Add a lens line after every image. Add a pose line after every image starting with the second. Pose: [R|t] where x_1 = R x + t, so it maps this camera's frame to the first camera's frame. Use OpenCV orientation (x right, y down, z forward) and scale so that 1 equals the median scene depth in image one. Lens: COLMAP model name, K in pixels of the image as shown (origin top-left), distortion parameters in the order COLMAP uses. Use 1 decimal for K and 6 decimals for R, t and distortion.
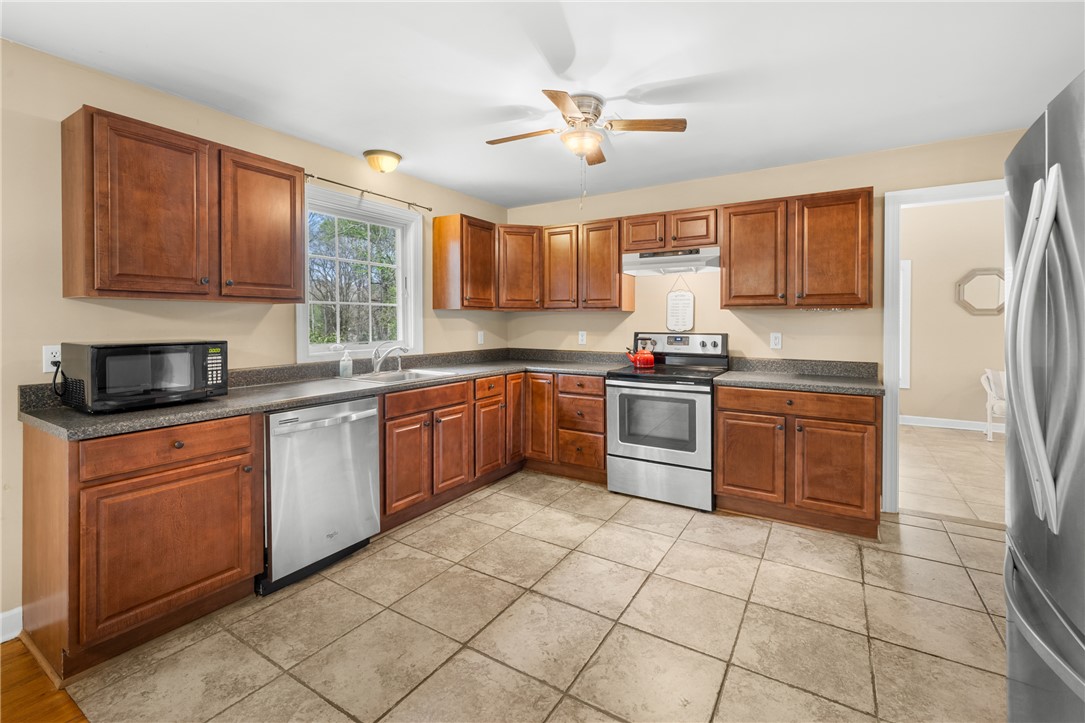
lens RADIAL K [[470.2, 0, 537.0], [0, 470.2, 325.4], [0, 0, 1]] dist [-0.003747, 0.000399]
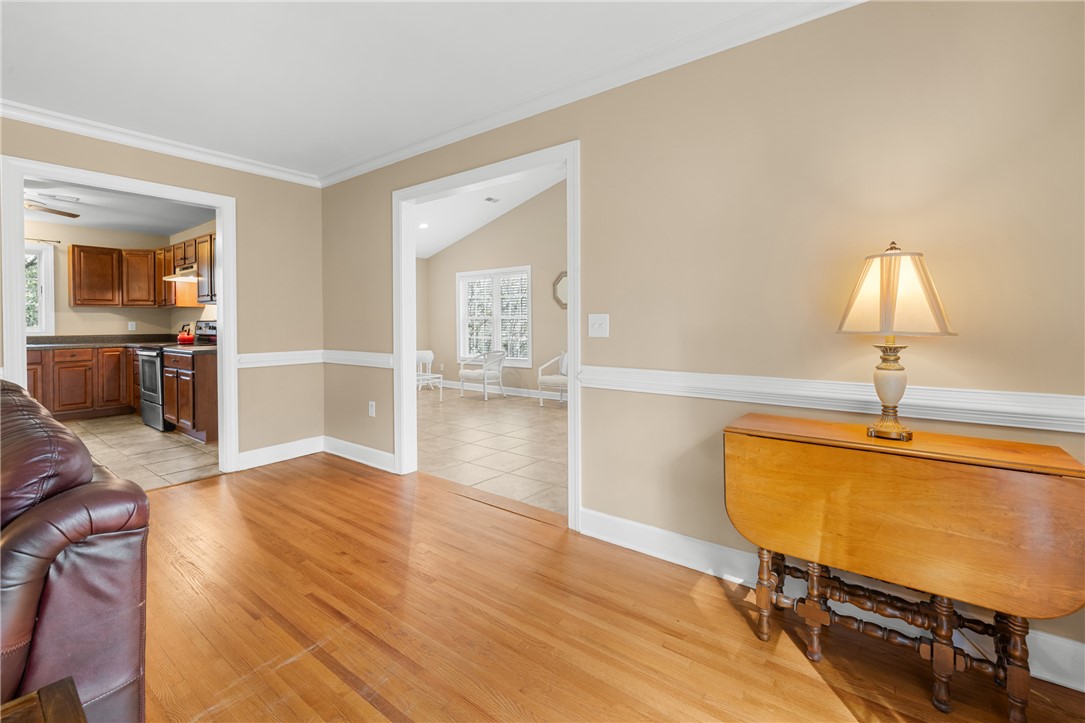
lens RADIAL K [[470.2, 0, 537.5], [0, 470.2, 327.5], [0, 0, 1]] dist [-0.003747, 0.000399]
pose [[0.995368, -0.004052, -0.096048, 1.663548], [0.004139, 0.999991, 0.000706, 0.045425], [0.096044, -0.001100, 0.995376, -0.428680]]
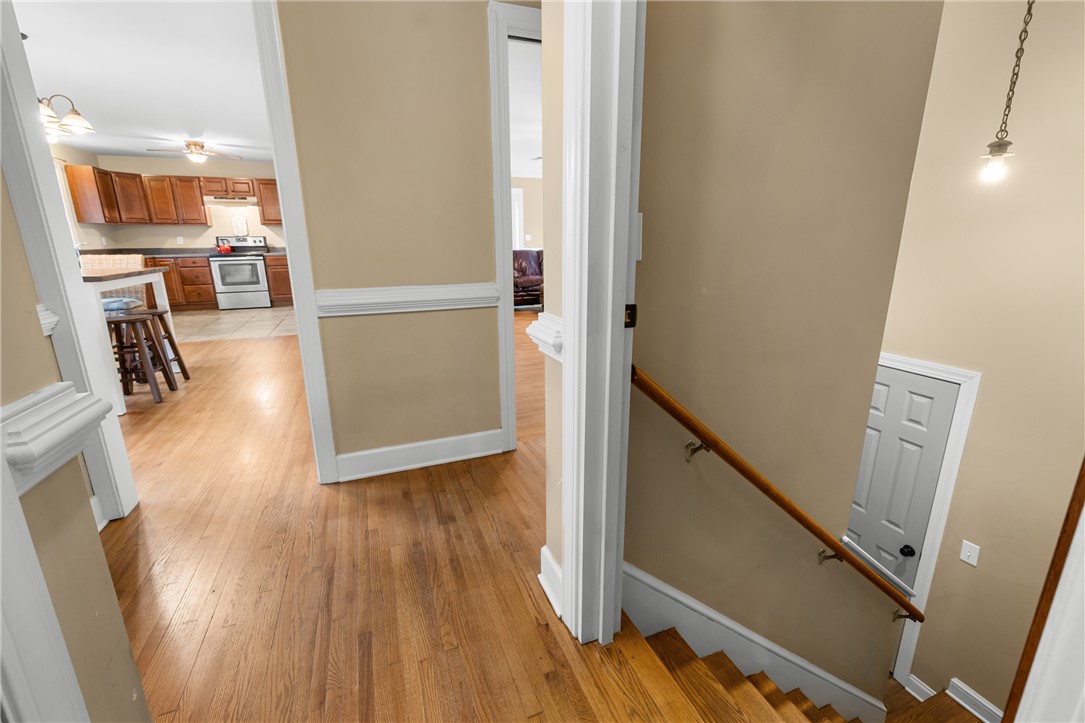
lens RADIAL K [[470.2, 0, 552.6], [0, 470.2, 356.8], [0, 0, 1]] dist [-0.003747, 0.000399]
pose [[0.583403, -0.203615, 0.786246, -0.748294], [0.016404, 0.970821, 0.239243, 0.067273], [-0.812017, -0.126678, 0.569720, -1.626416]]
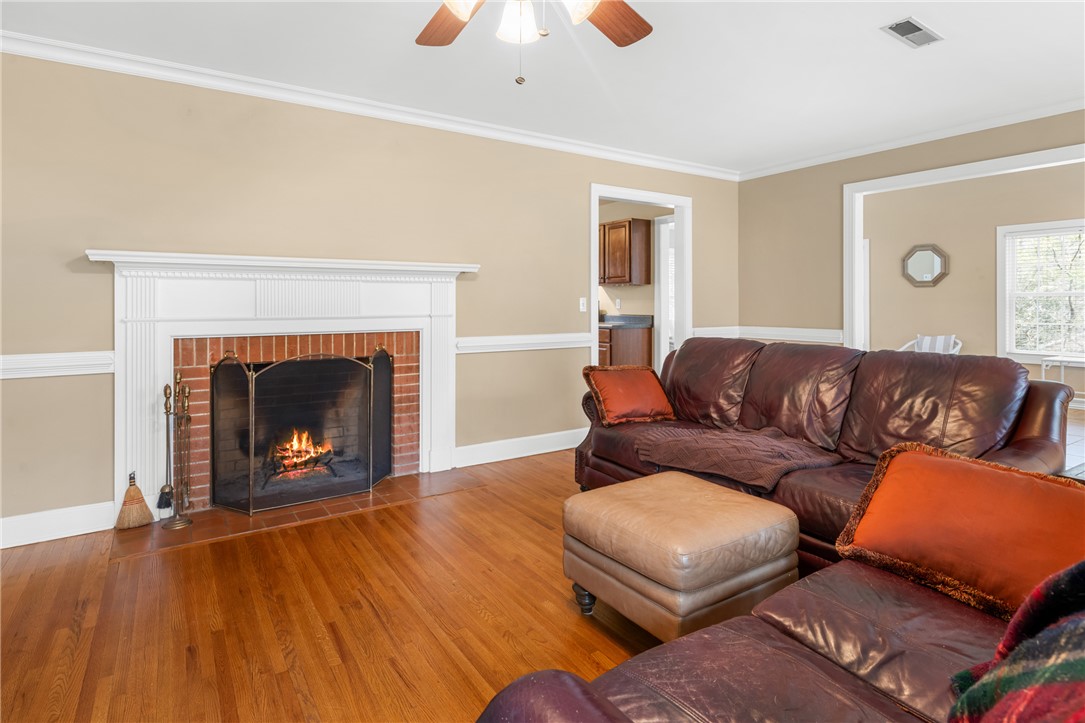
lens RADIAL K [[567.8, 0, 530.6], [0, 567.8, 304.0], [0, 0, 1]] dist [-0.004570, -0.000240]
pose [[0.904514, -0.001896, -0.426440, 1.145180], [-0.001681, 0.999966, -0.008012, 0.052362], [0.426441, 0.007963, 0.904480, -1.023268]]
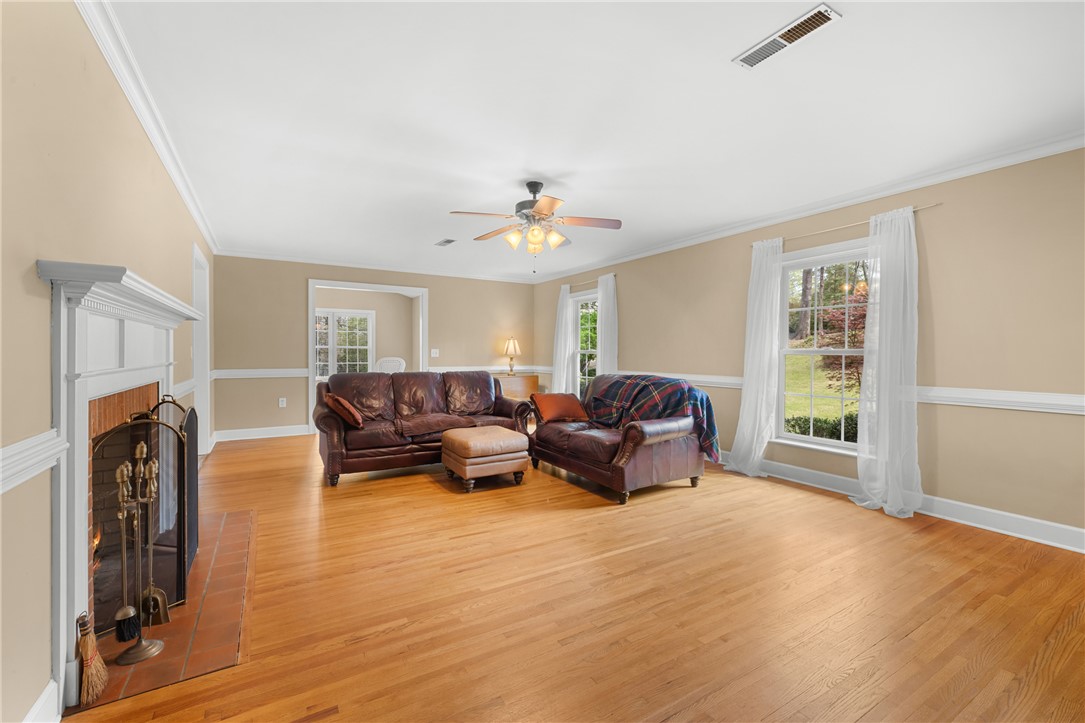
lens RADIAL K [[470.2, 0, 540.0], [0, 470.2, 352.8], [0, 0, 1]] dist [-0.003747, 0.000399]
pose [[0.455602, 0.001162, 0.890183, -0.005447], [0.004913, 0.999981, -0.003820, 0.052649], [-0.890170, 0.006114, 0.455588, -1.104803]]
